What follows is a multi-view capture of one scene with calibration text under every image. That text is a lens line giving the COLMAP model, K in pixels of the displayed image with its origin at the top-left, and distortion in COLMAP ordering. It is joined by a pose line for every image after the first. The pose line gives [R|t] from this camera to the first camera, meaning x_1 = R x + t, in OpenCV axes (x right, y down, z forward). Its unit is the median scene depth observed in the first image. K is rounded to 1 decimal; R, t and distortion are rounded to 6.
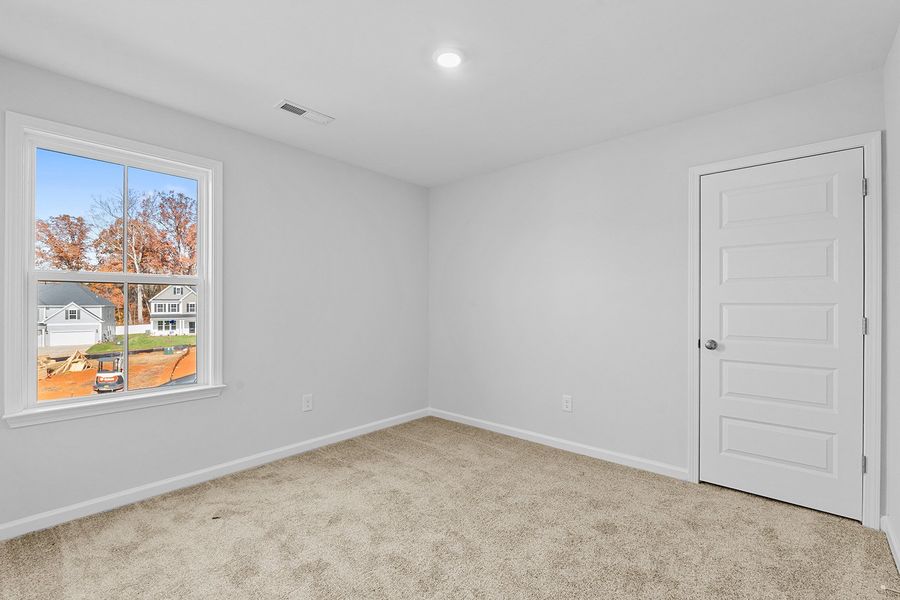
lens RADIAL K [[401.5, 0, 450.7], [0, 401.5, 301.1], [0, 0, 1]] dist [-0.003771, -0.000109]
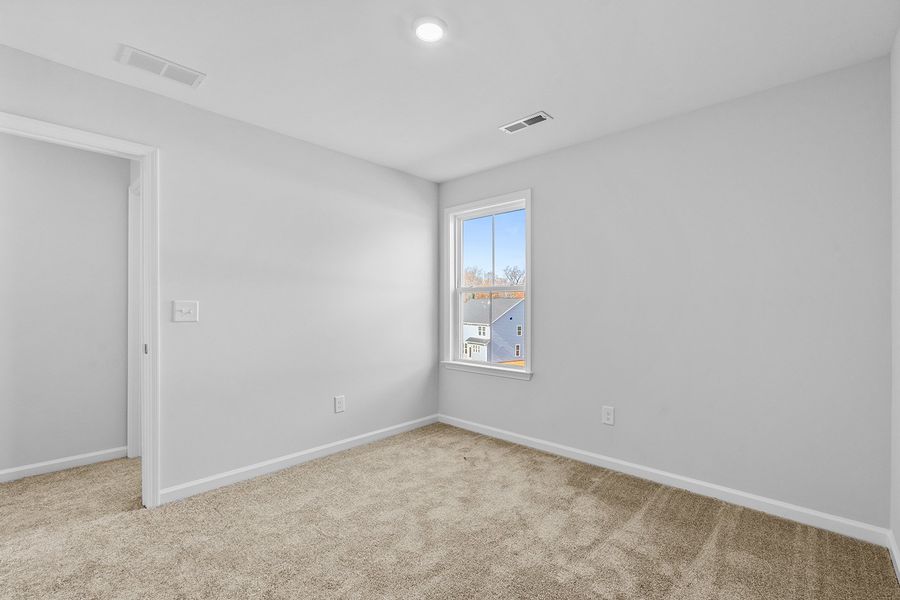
lens RADIAL K [[401.5, 0, 447.4], [0, 401.5, 301.0], [0, 0, 1]] dist [-0.003771, -0.000109]
pose [[-0.027872, -0.017276, -0.999462, 0.658822], [-0.003349, 0.999847, -0.017189, 0.017870], [0.999606, 0.002868, -0.027926, 0.790498]]
